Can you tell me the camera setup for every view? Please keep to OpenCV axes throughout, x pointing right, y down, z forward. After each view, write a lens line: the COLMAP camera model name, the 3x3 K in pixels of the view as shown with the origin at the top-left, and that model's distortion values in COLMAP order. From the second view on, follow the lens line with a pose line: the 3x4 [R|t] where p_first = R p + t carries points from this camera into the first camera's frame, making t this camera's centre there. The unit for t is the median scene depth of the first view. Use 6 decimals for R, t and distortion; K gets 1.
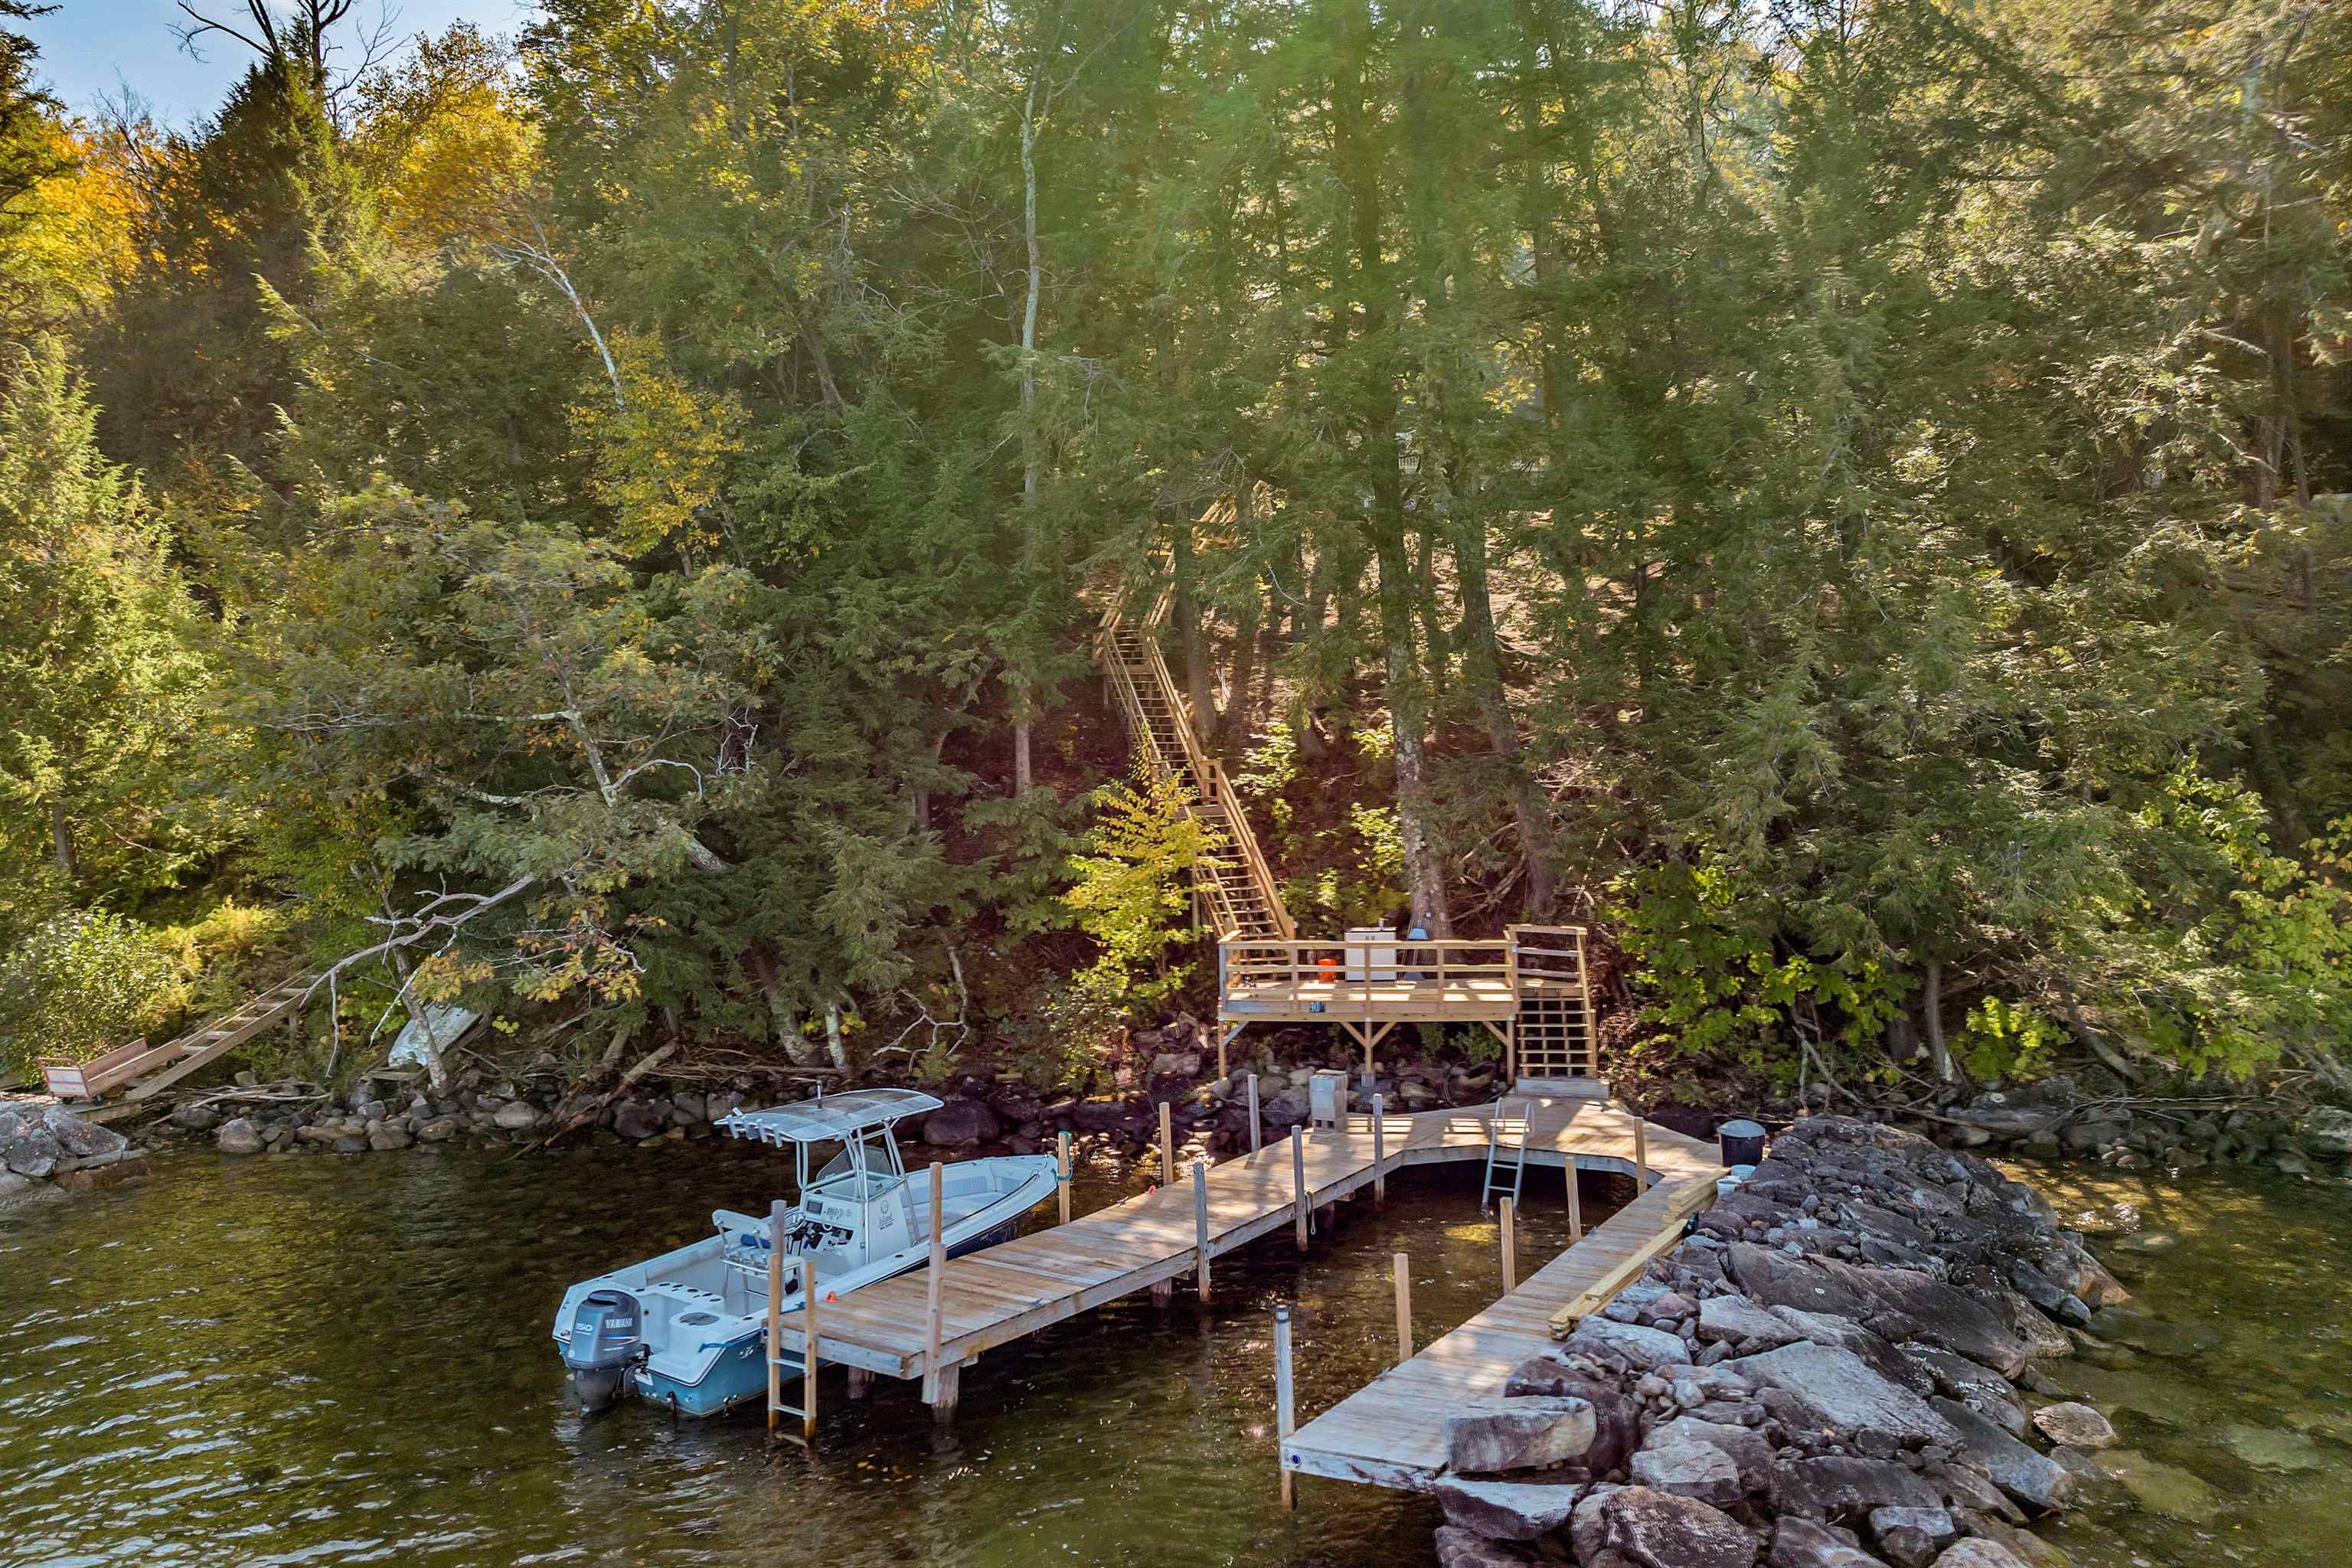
lens RADIAL K [[1704.8, 0, 1179.3], [0, 1704.8, 750.9], [0, 0, 1]] dist [-0.045252, 0.002433]
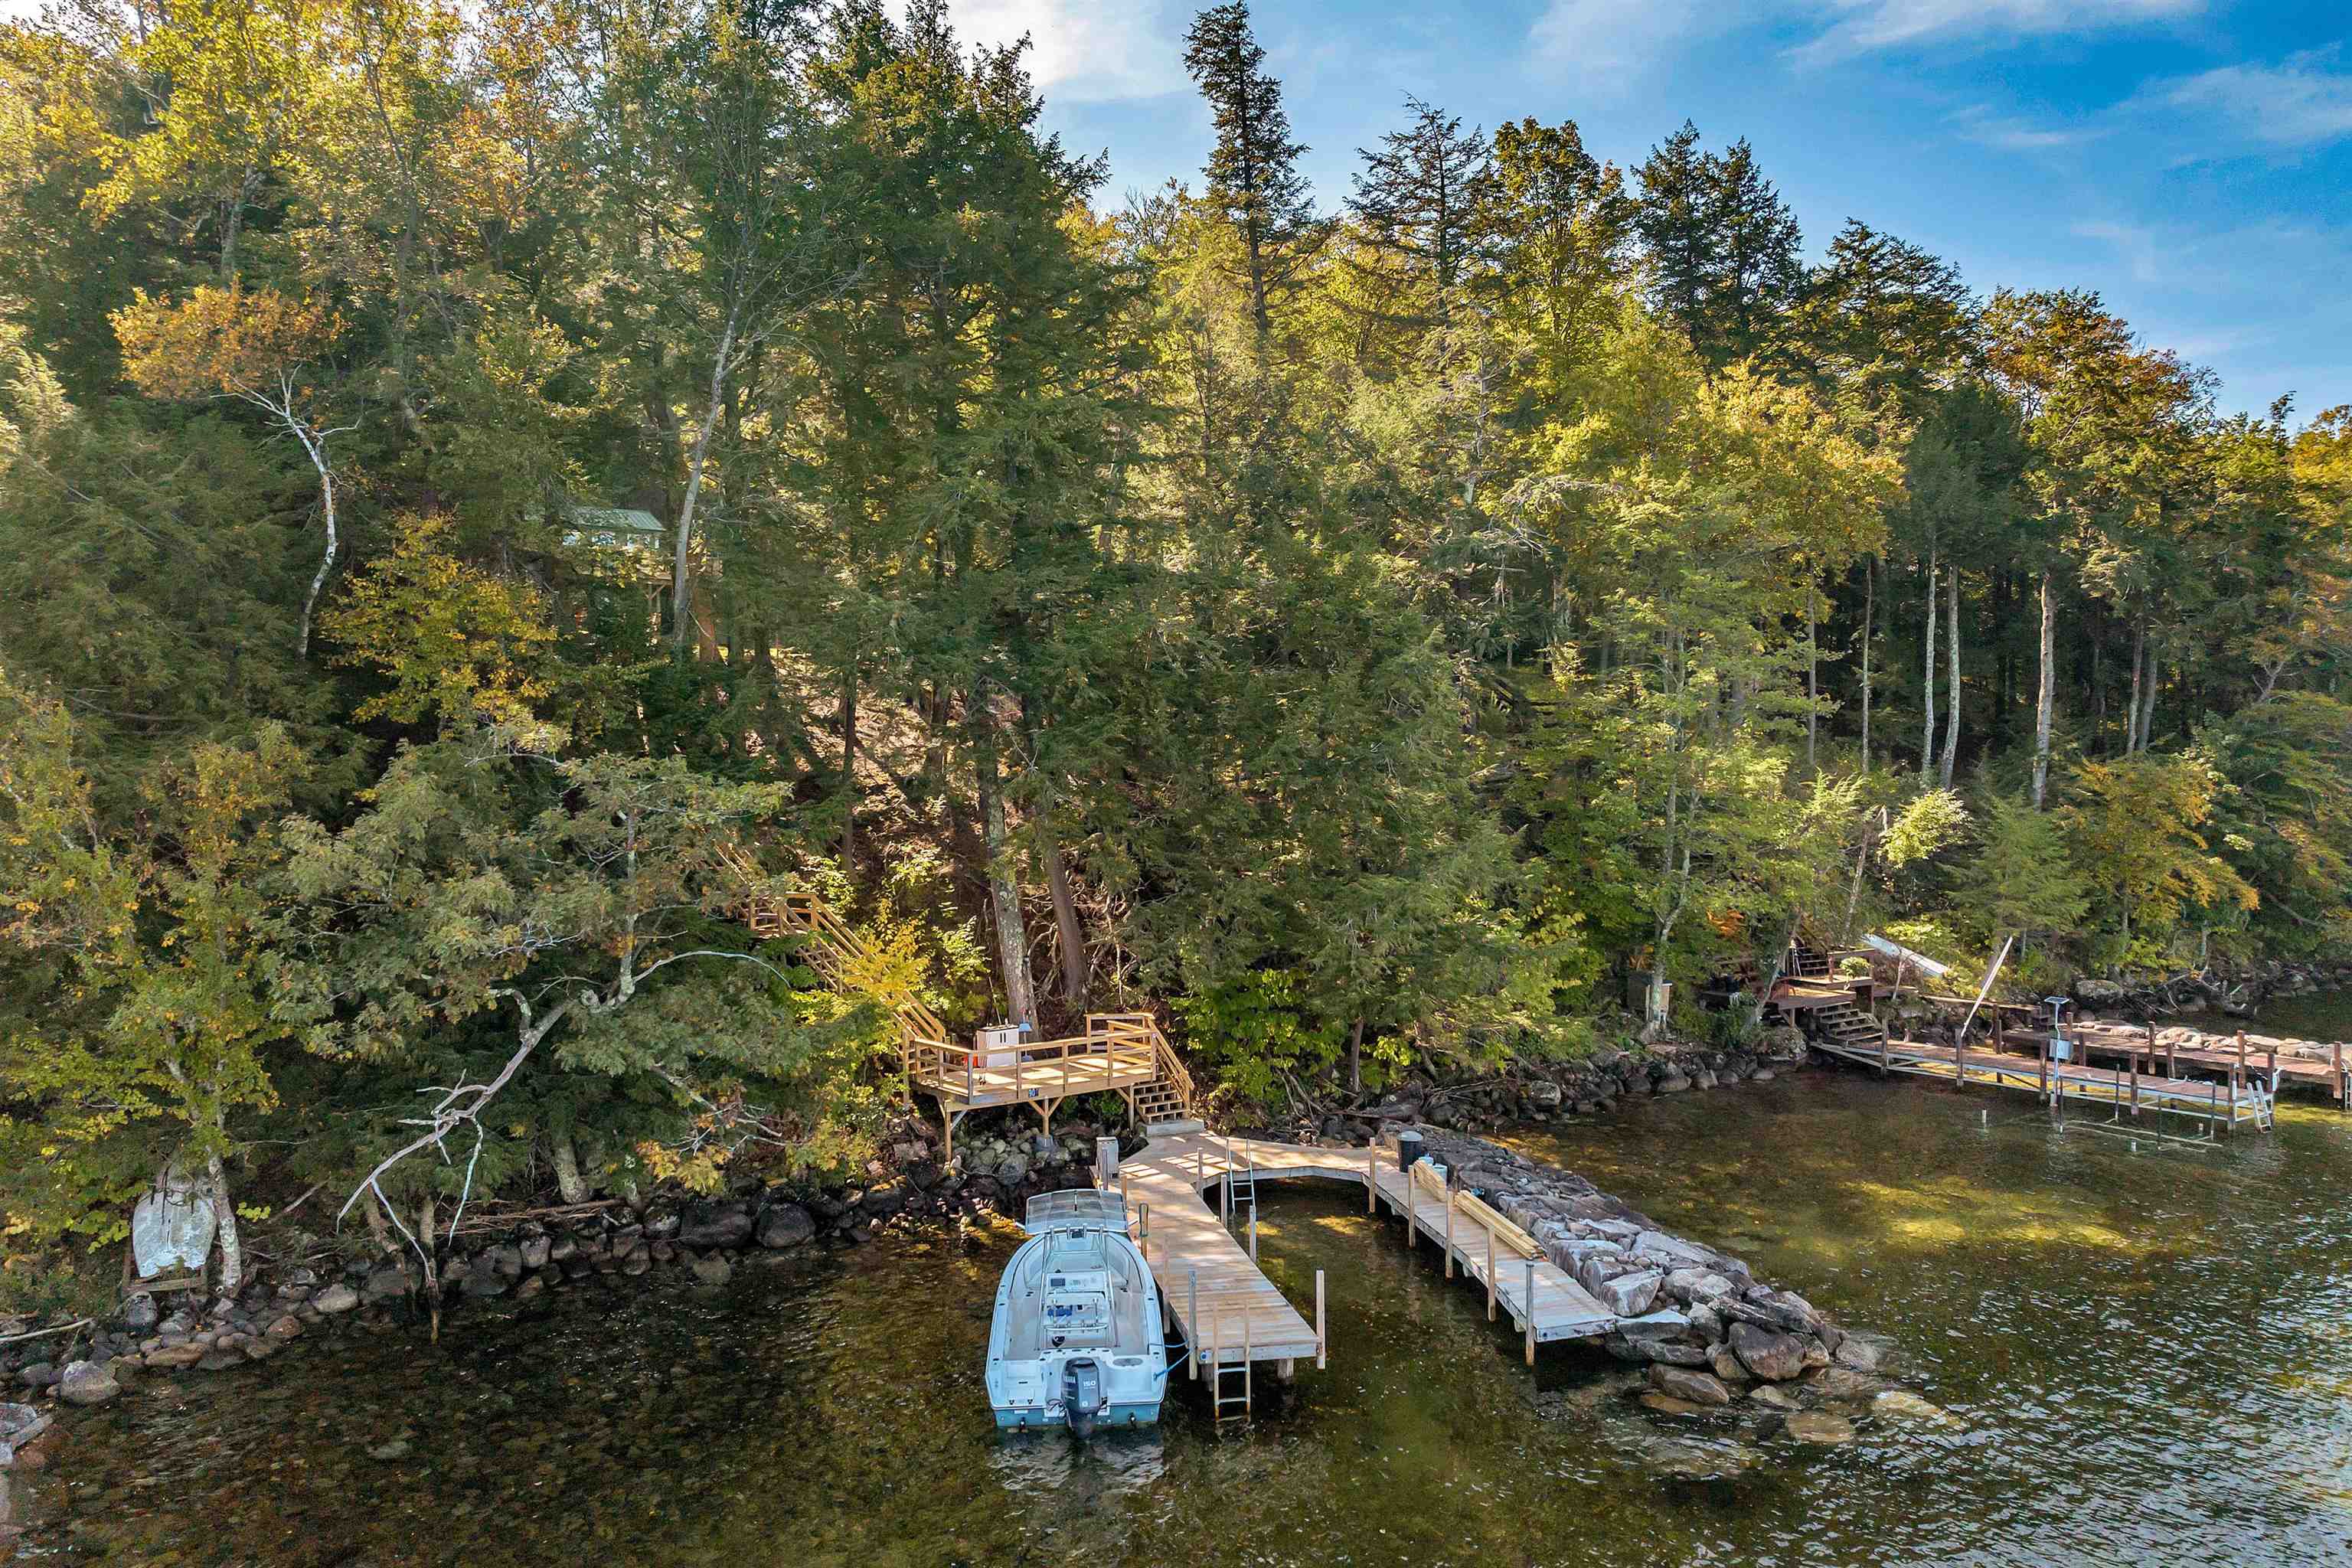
lens RADIAL K [[1682.6, 0, 1183.9], [0, 1682.6, 750.0], [0, 0, 1]] dist [-0.041468, 0.001109]
pose [[0.734129, 0.013911, 0.678867, -0.745217], [-0.010071, 0.999903, -0.009599, -0.110733], [-0.678935, 0.000210, 0.734198, -0.060945]]
